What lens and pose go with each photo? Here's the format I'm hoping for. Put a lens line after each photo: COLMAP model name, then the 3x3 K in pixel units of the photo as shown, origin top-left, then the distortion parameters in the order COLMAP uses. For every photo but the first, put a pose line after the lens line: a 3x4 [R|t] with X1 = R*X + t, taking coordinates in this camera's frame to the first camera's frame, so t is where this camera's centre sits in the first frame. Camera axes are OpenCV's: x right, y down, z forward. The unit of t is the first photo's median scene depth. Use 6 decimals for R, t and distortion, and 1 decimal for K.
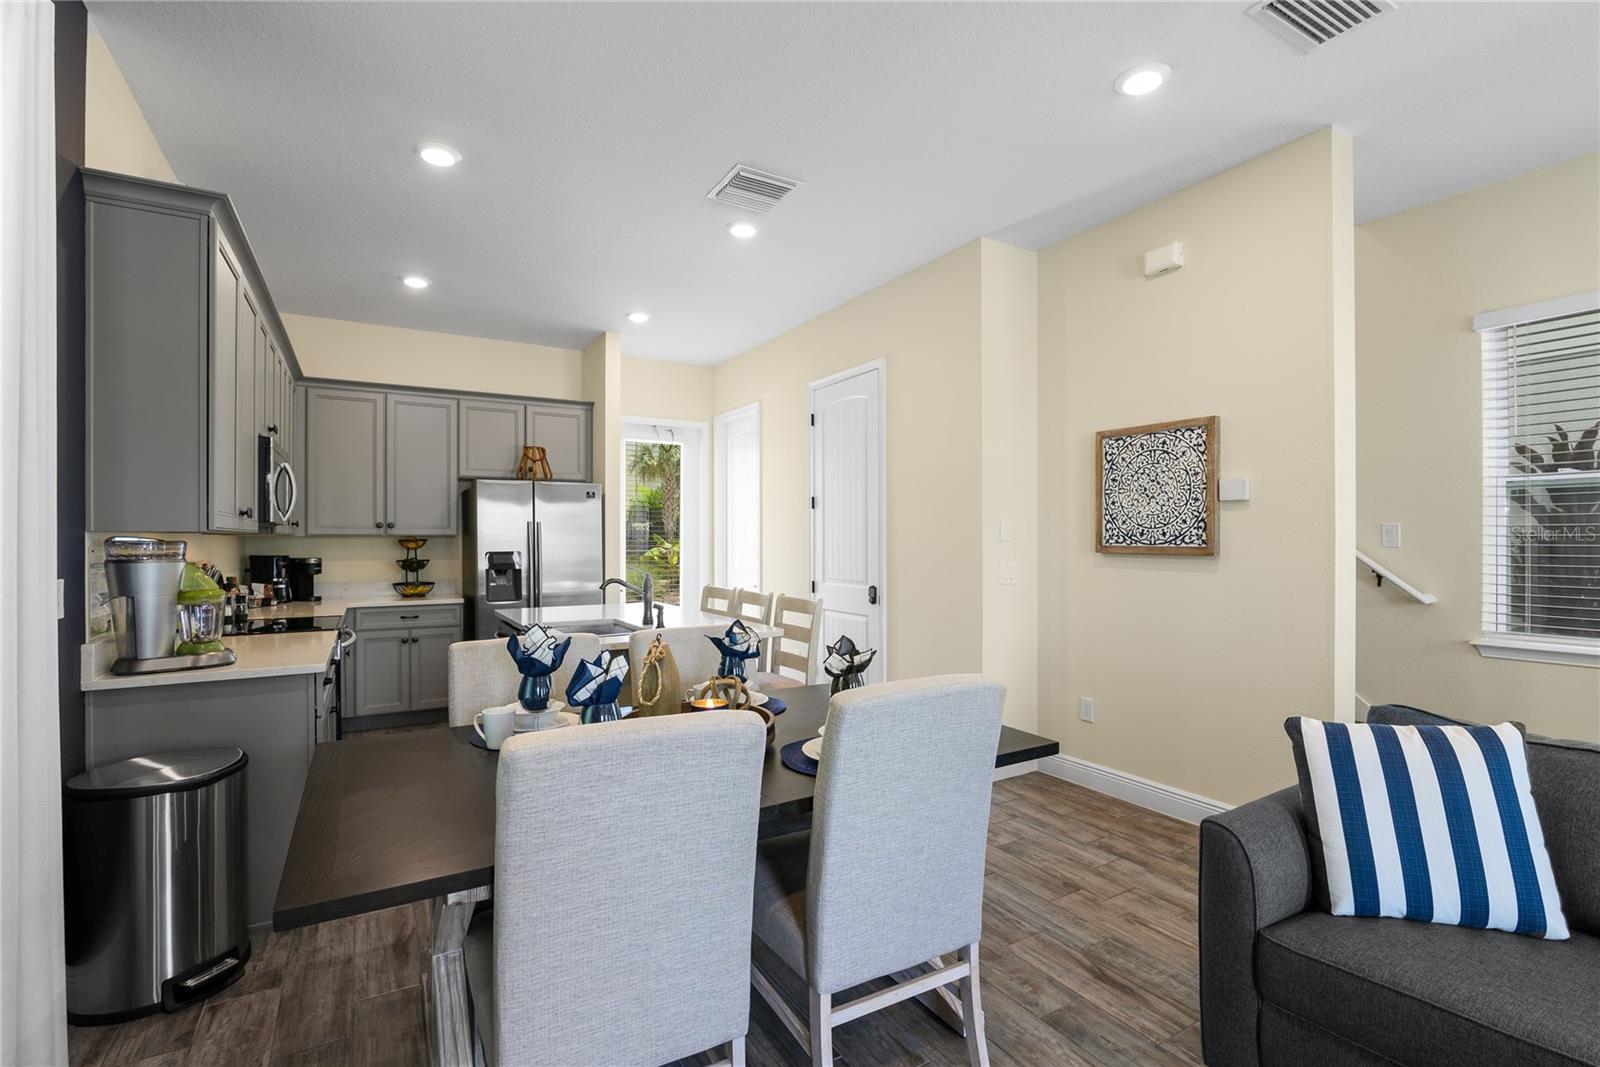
lens RADIAL K [[732.2, 0, 804.1], [0, 732.2, 538.8], [0, 0, 1]] dist [-0.019469, 0.001218]
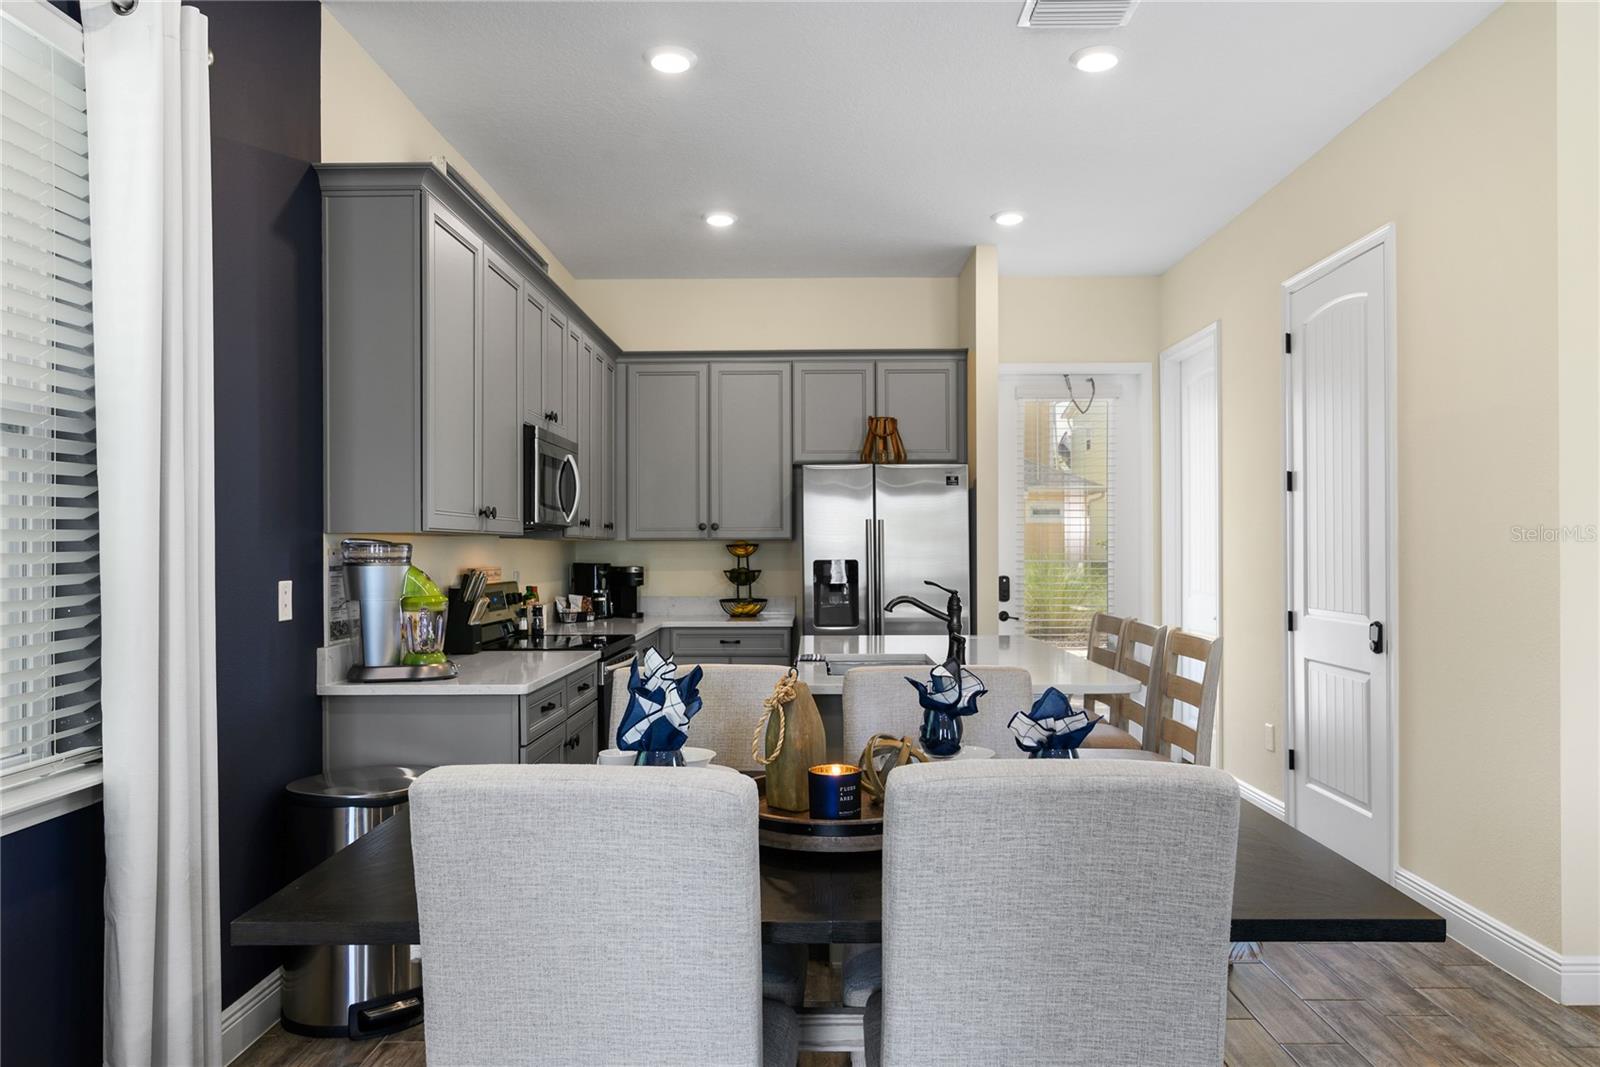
lens RADIAL K [[1080.4, 0, 801.6], [0, 1080.4, 544.1], [0, 0, 1]] dist [-0.008734, -0.002404]
pose [[0.849838, -0.003241, -0.527034, 0.150311], [0.002072, 0.999994, -0.002807, 0.004599], [0.527039, 0.001294, 0.849840, 0.041240]]
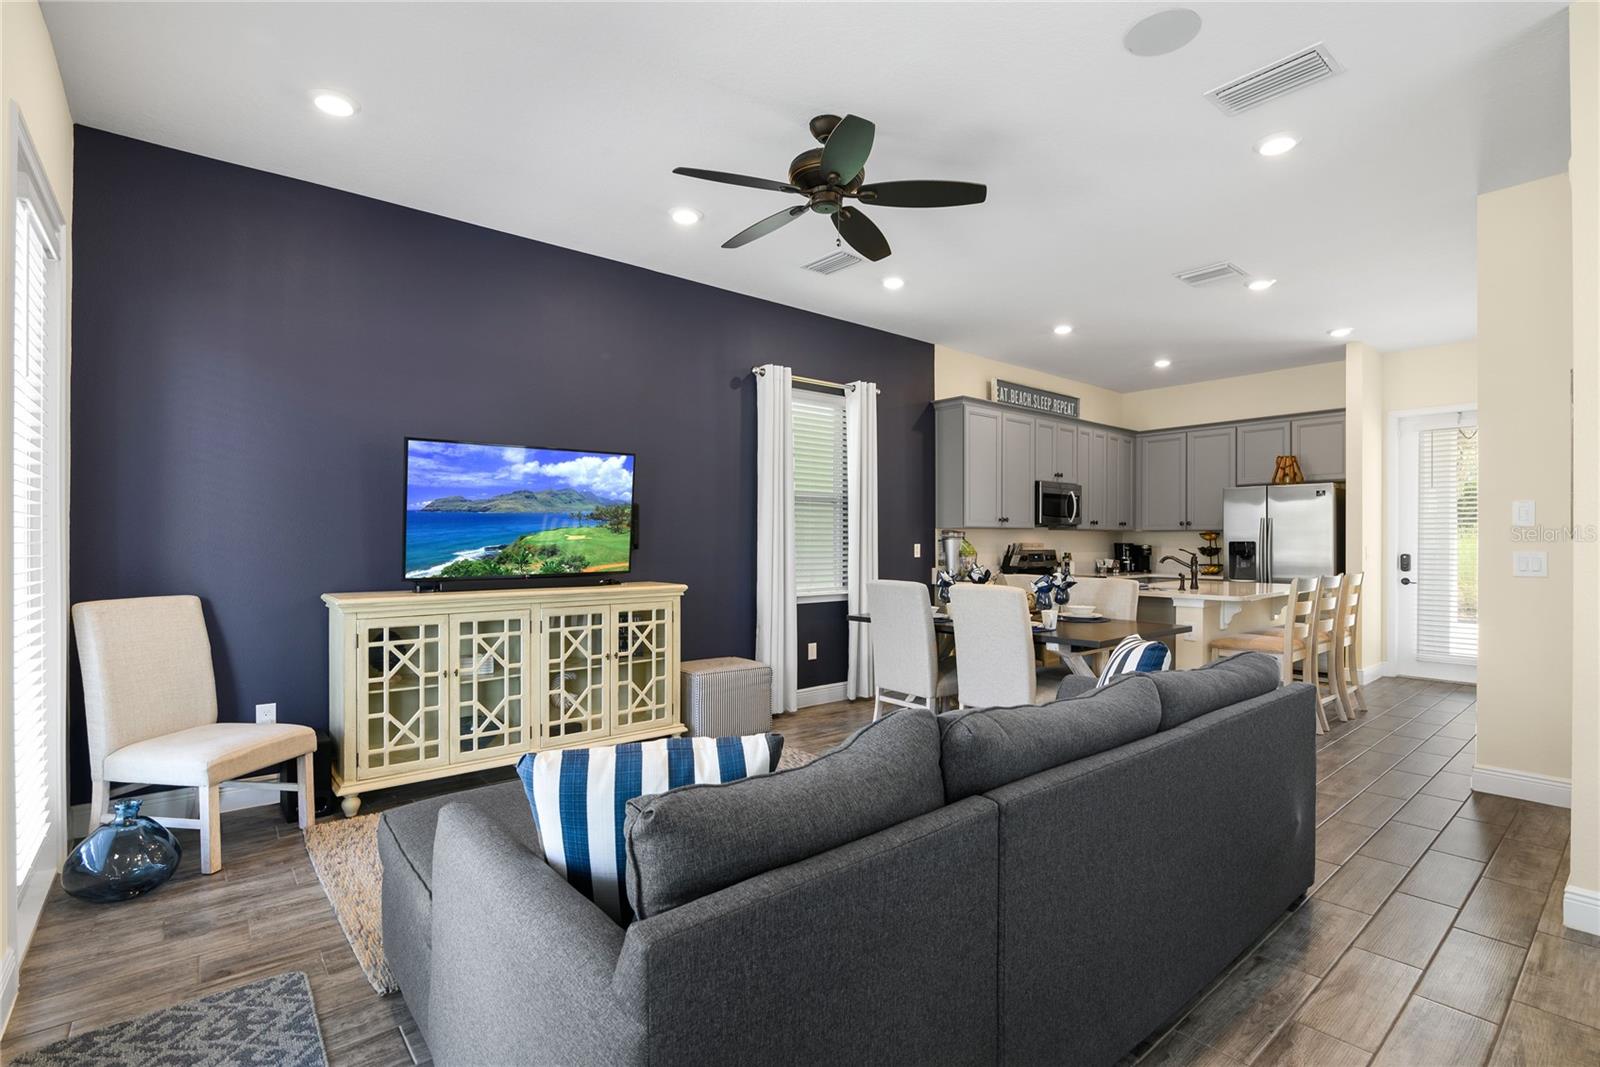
lens RADIAL K [[749.2, 0, 815.3], [0, 749.2, 537.8], [0, 0, 1]] dist [-0.002771, -0.000222]
pose [[0.177578, -0.002490, -0.984104, 0.815817], [-0.000959, 0.999996, -0.002704, 0.016002], [0.984106, 0.001424, 0.177575, 0.006493]]
